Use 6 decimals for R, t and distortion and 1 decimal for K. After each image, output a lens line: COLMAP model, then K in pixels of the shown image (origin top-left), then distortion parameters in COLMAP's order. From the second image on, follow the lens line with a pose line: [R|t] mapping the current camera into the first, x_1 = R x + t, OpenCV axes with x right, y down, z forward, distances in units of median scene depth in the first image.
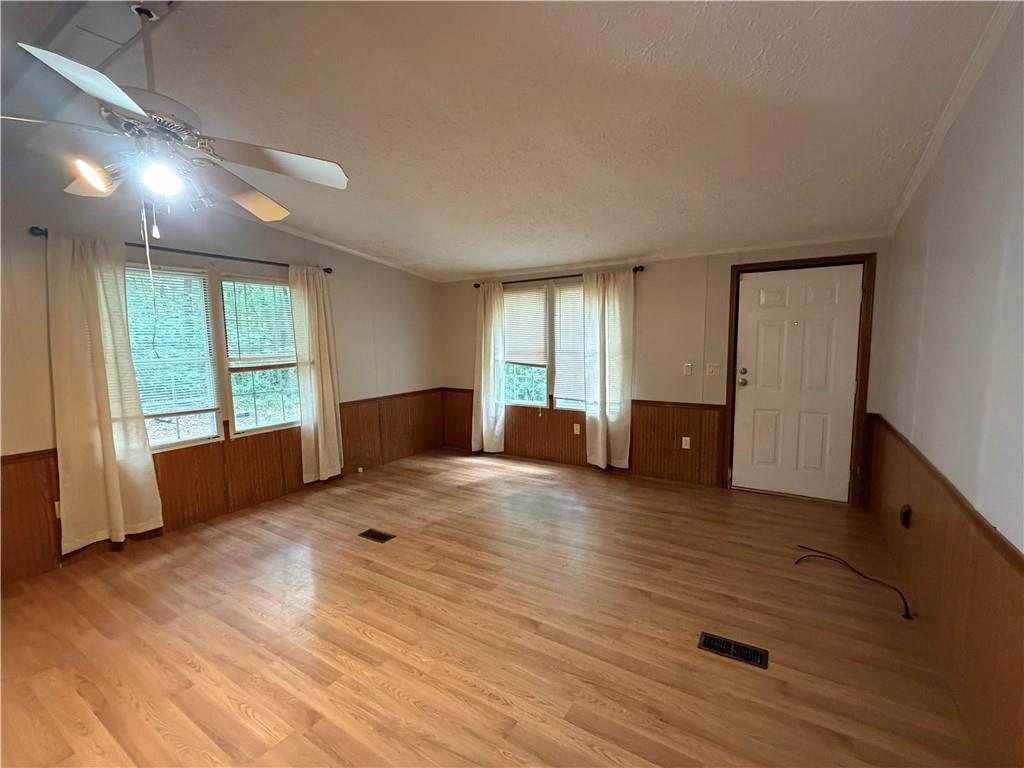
lens RADIAL K [[448.1, 0, 512.6], [0, 448.1, 387.0], [0, 0, 1]] dist [0.003053, -0.000486]
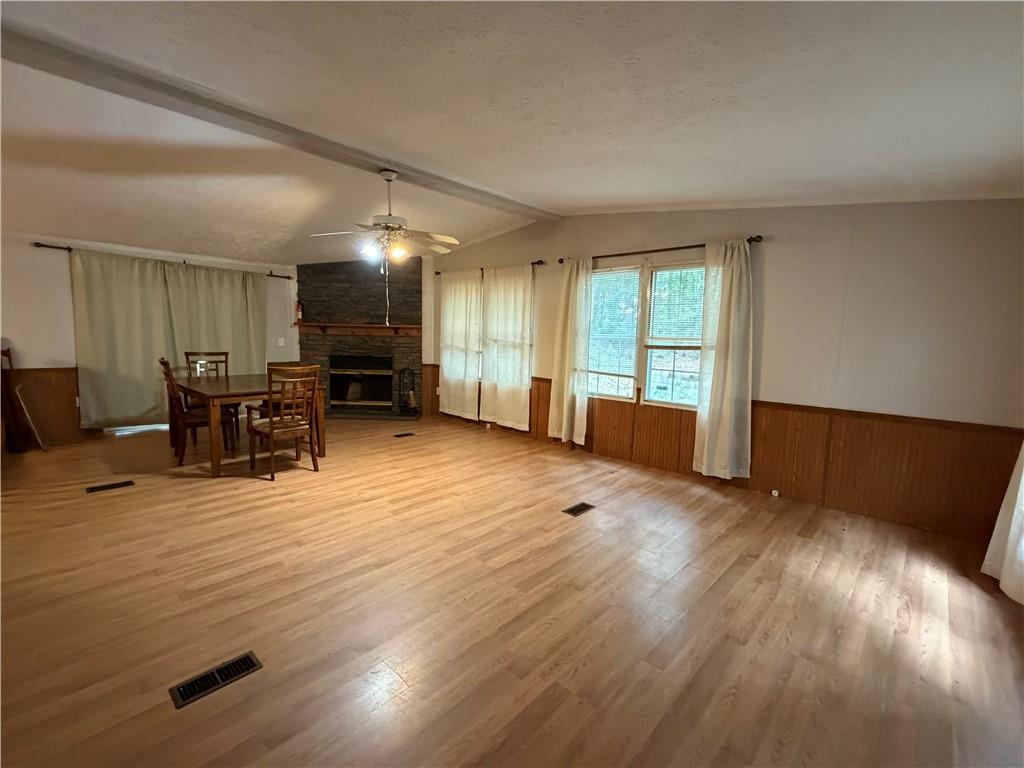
lens RADIAL K [[448.1, 0, 513.6], [0, 448.1, 387.4], [0, 0, 1]] dist [0.003053, -0.000486]
pose [[-0.190572, 0.133946, -0.972492, 0.637397], [-0.121565, 0.979802, 0.158775, -0.081821], [0.974117, 0.148479, -0.170440, 0.905635]]
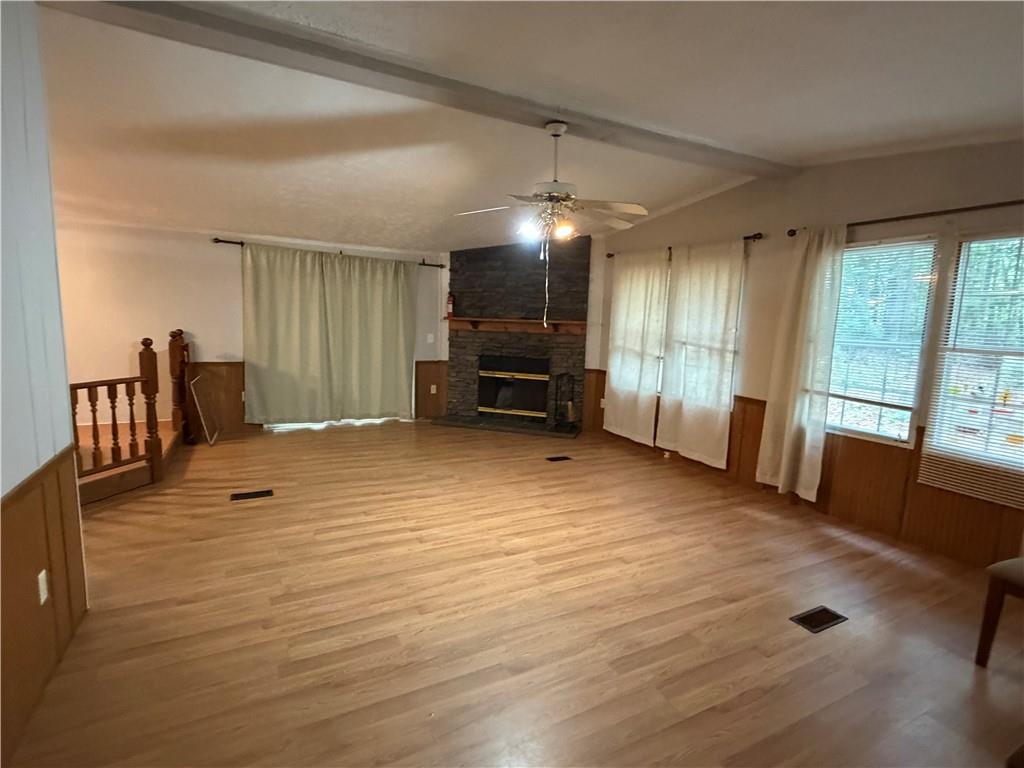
lens RADIAL K [[513.8, 0, 518.4], [0, 513.8, 387.8], [0, 0, 1]] dist [0.003167, 0.000405]
pose [[-0.495758, 0.119206, -0.860240, 0.486625], [-0.113182, 0.973219, 0.200088, -0.093607], [0.861054, 0.196559, -0.468989, 0.832344]]
